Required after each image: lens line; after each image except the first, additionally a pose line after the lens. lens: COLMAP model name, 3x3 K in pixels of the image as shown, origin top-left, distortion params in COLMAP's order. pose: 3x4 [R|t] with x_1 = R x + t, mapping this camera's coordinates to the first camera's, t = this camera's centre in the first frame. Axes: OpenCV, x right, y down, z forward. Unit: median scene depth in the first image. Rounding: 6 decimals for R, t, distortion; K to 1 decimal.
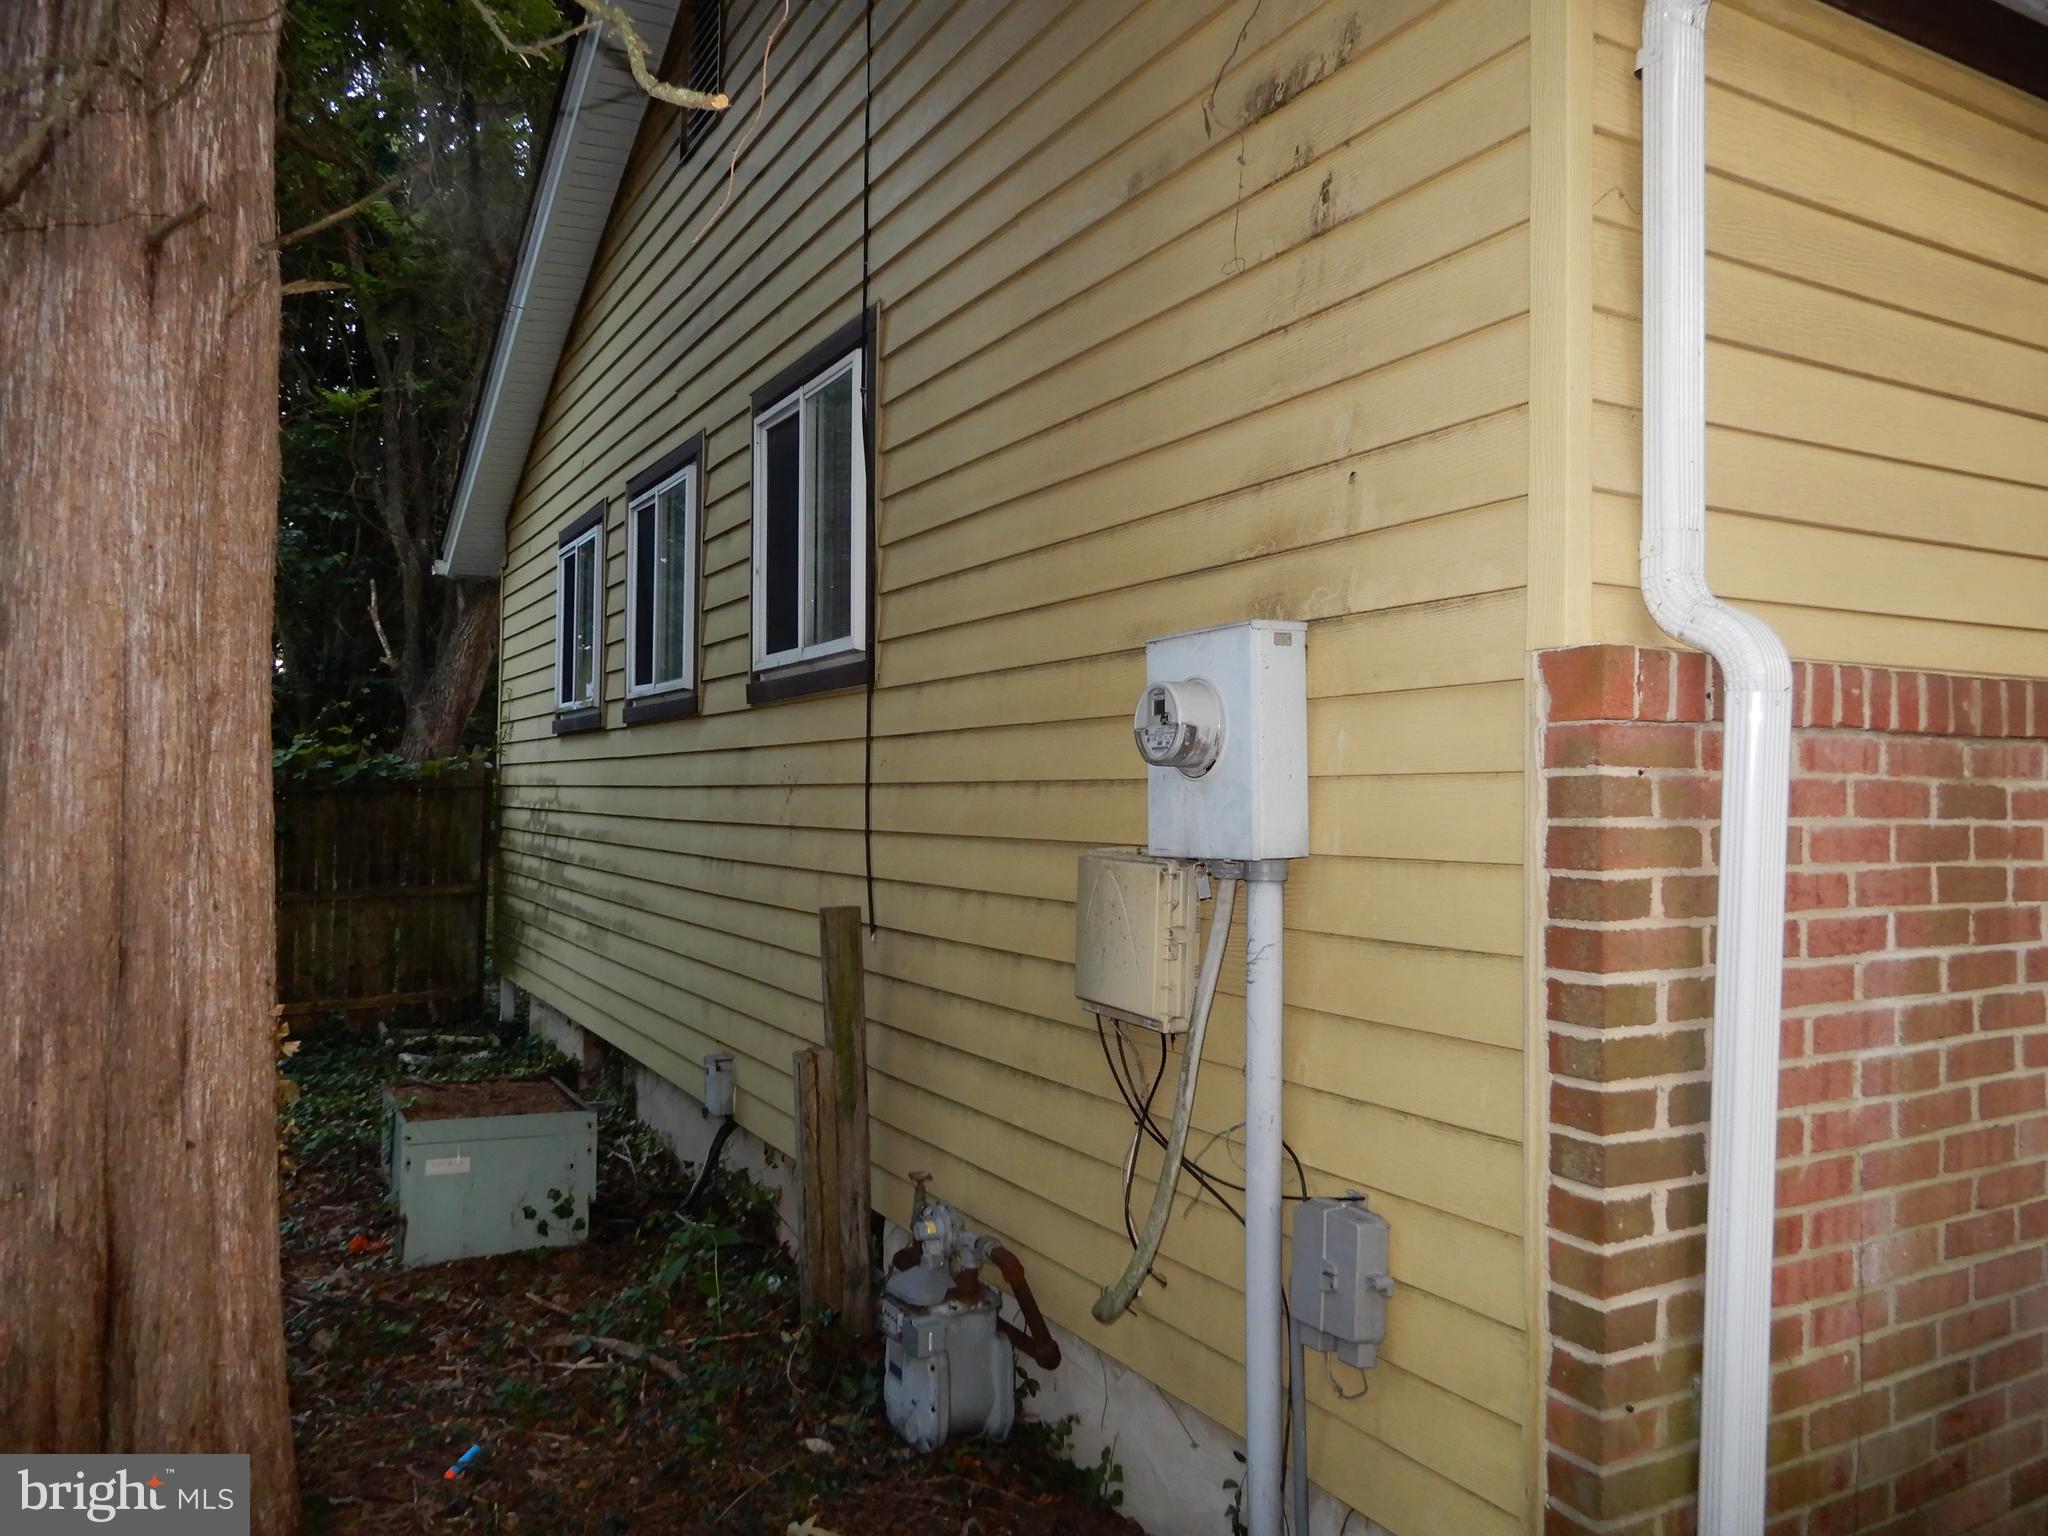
lens RADIAL K [[1458.2, 0, 1034.9], [0, 1458.2, 801.2], [0, 0, 1]] dist [0.005470, 0.000871]
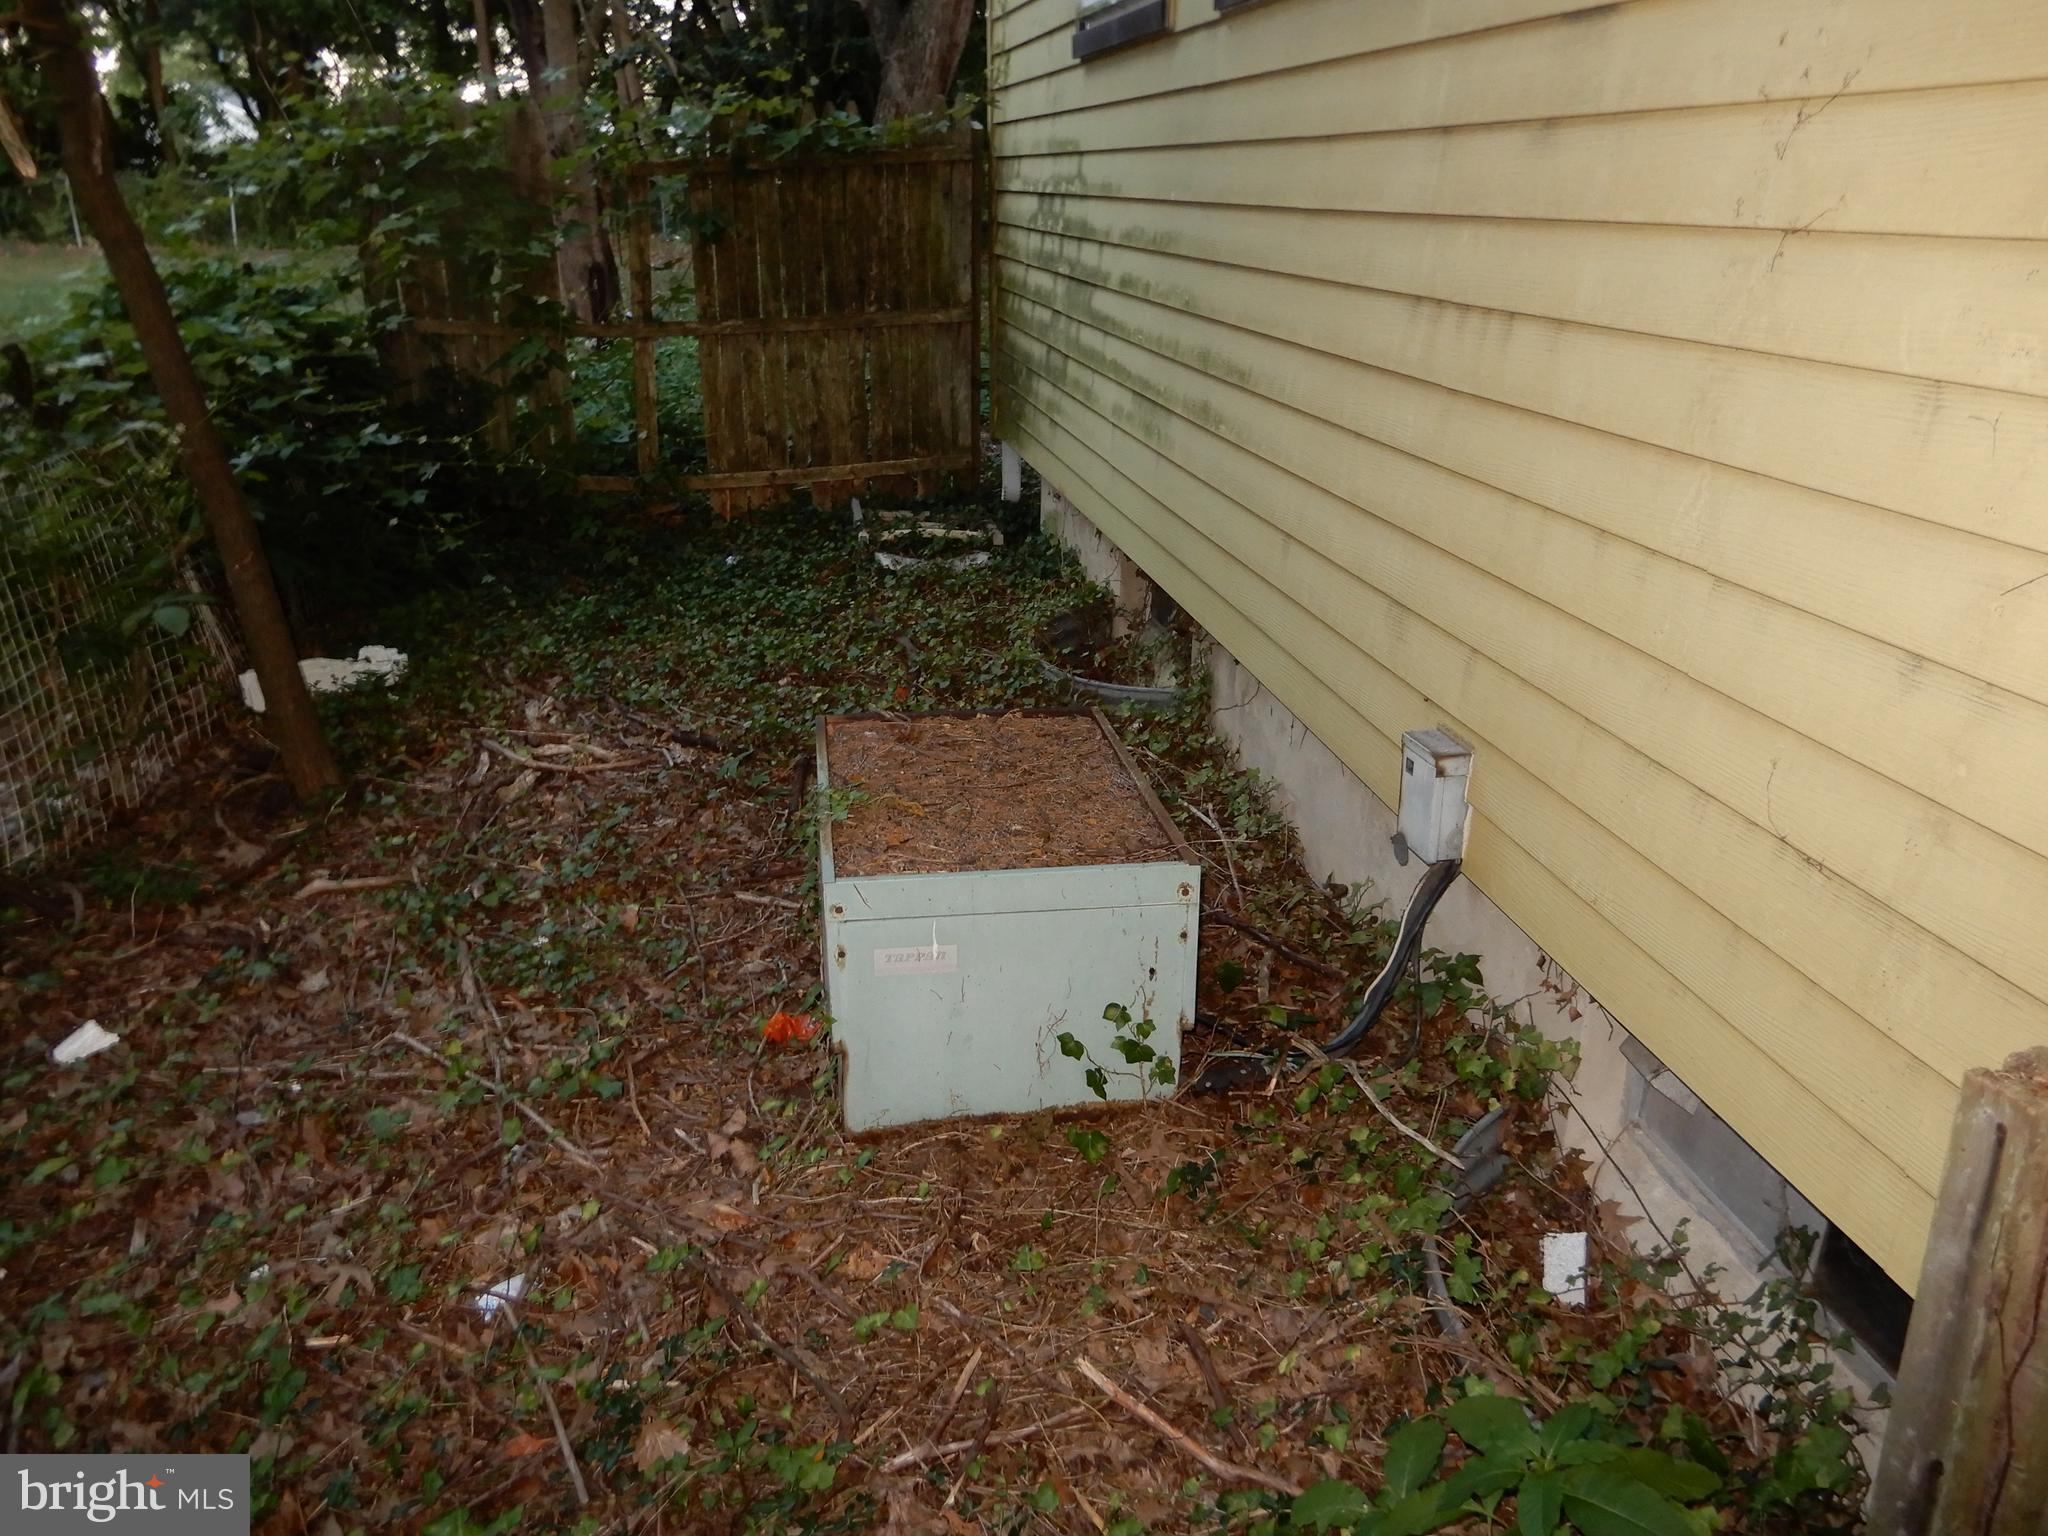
lens RADIAL K [[1458.2, 0, 1028.4], [0, 1458.2, 771.5], [0, 0, 1]] dist [0.005470, 0.000871]
pose [[0.946046, 0.104788, -0.306622, -0.263102], [0.017727, 0.928112, 0.371879, 0.004952], [0.323548, -0.357250, 0.876179, 0.716921]]
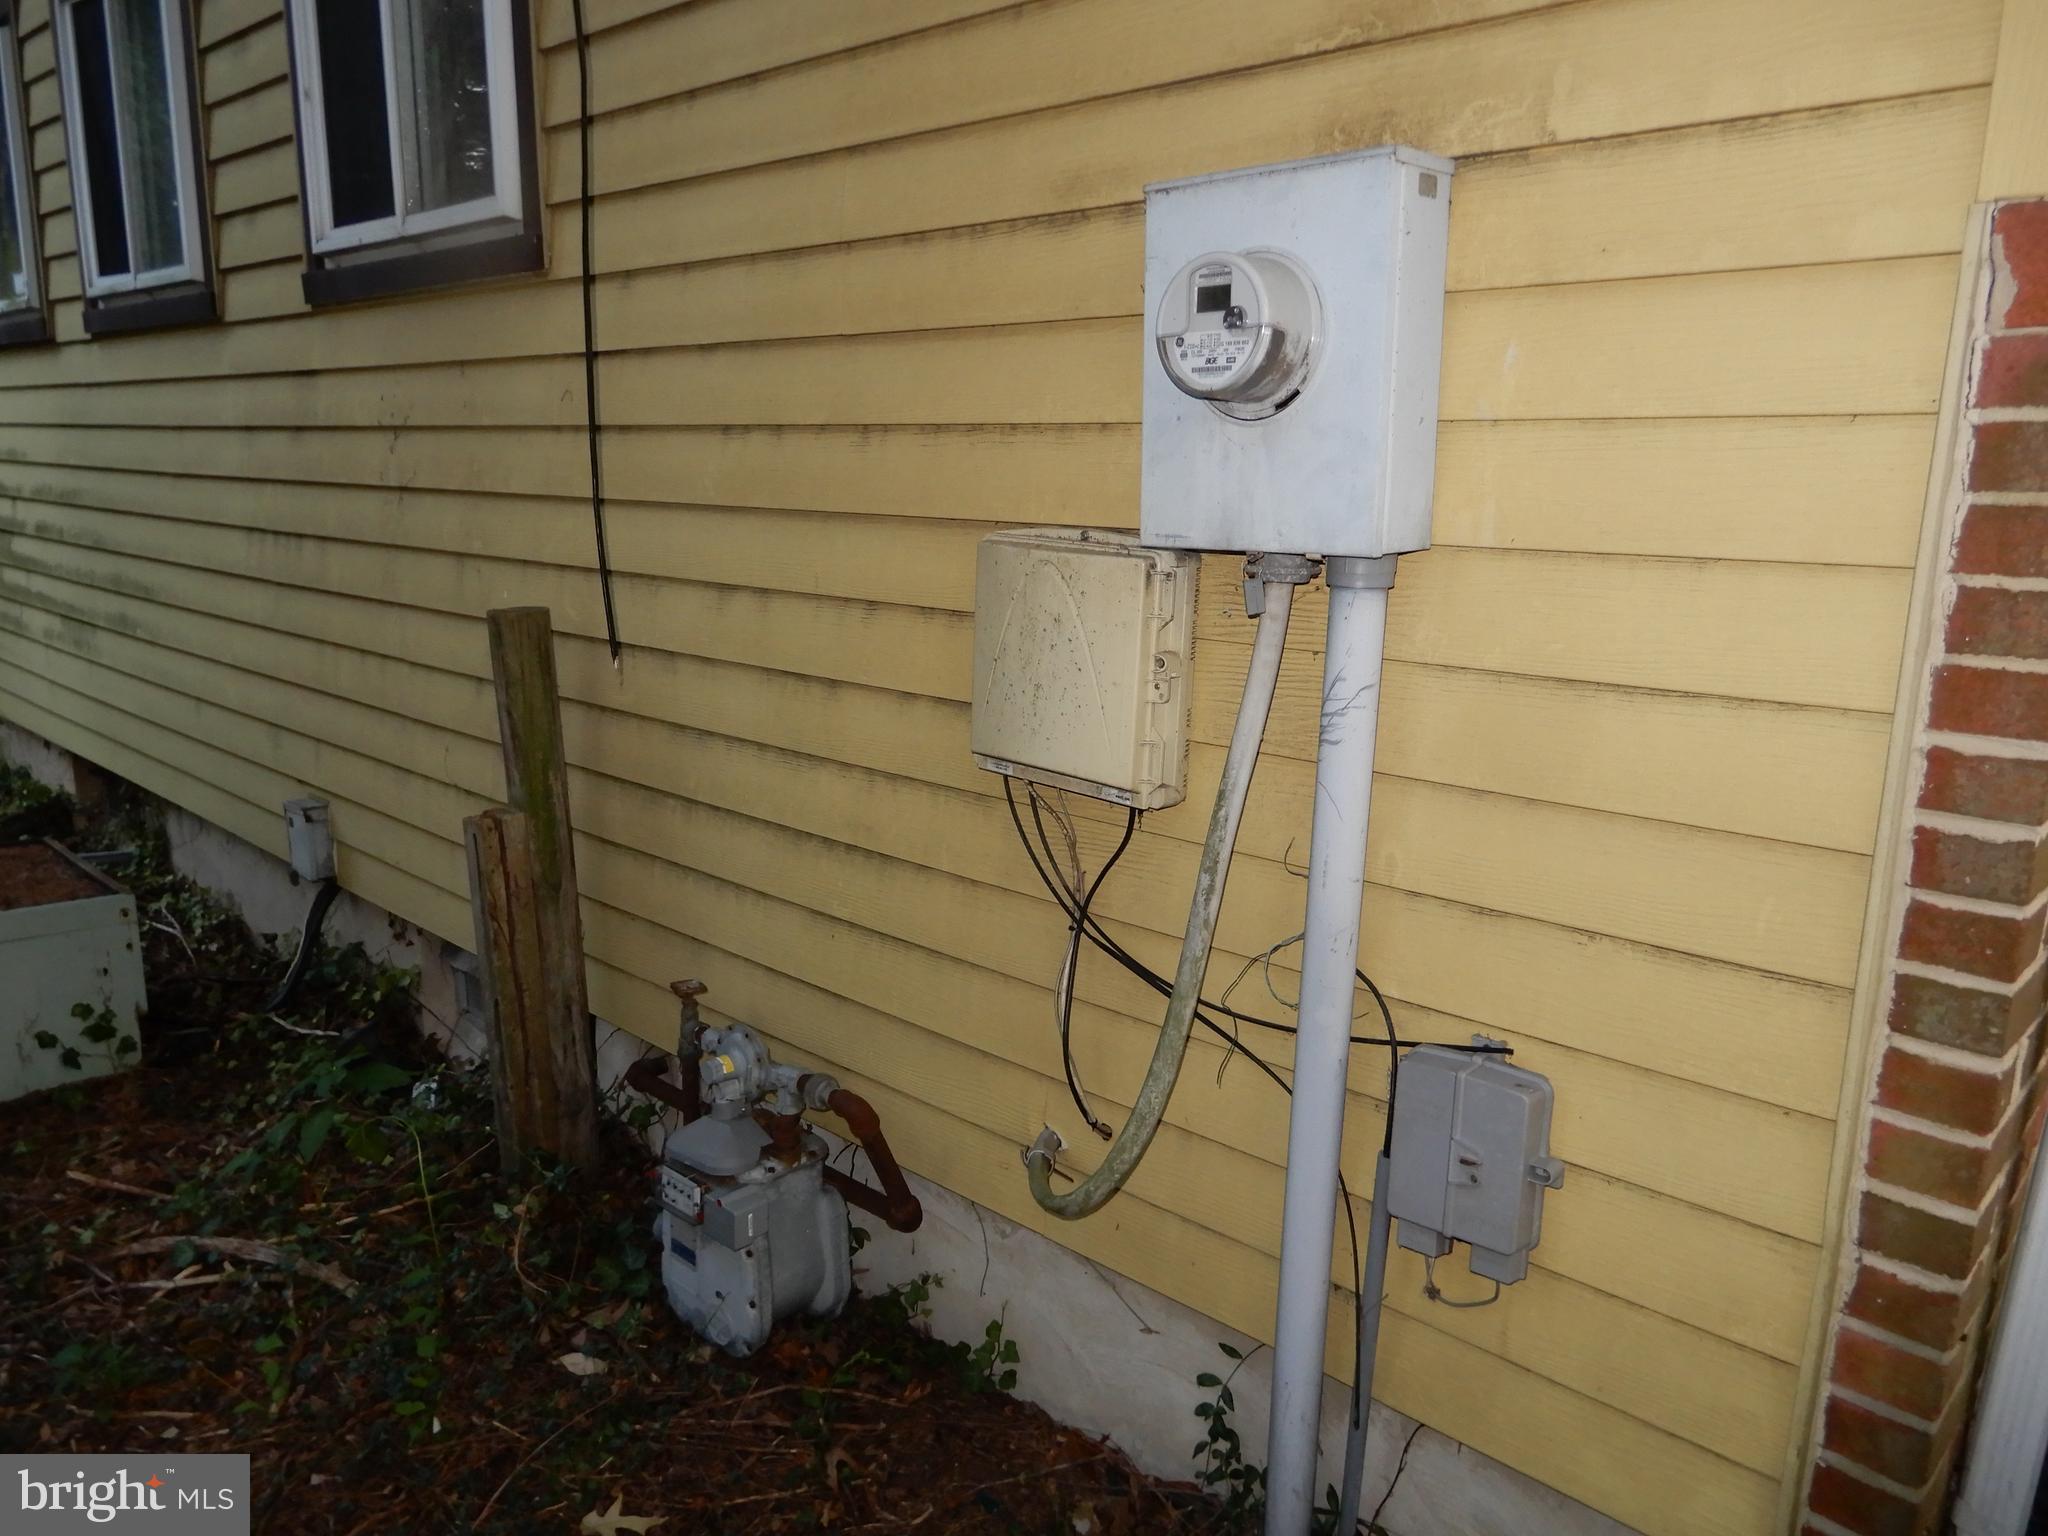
lens RADIAL K [[1458.2, 0, 1026.1], [0, 1458.2, 778.0], [0, 0, 1]] dist [0.005470, 0.000871]
pose [[0.954457, -0.056528, 0.292943, -0.112829], [-0.008271, 0.976495, 0.215379, -0.000069], [-0.298232, -0.207993, 0.931556, 0.270491]]
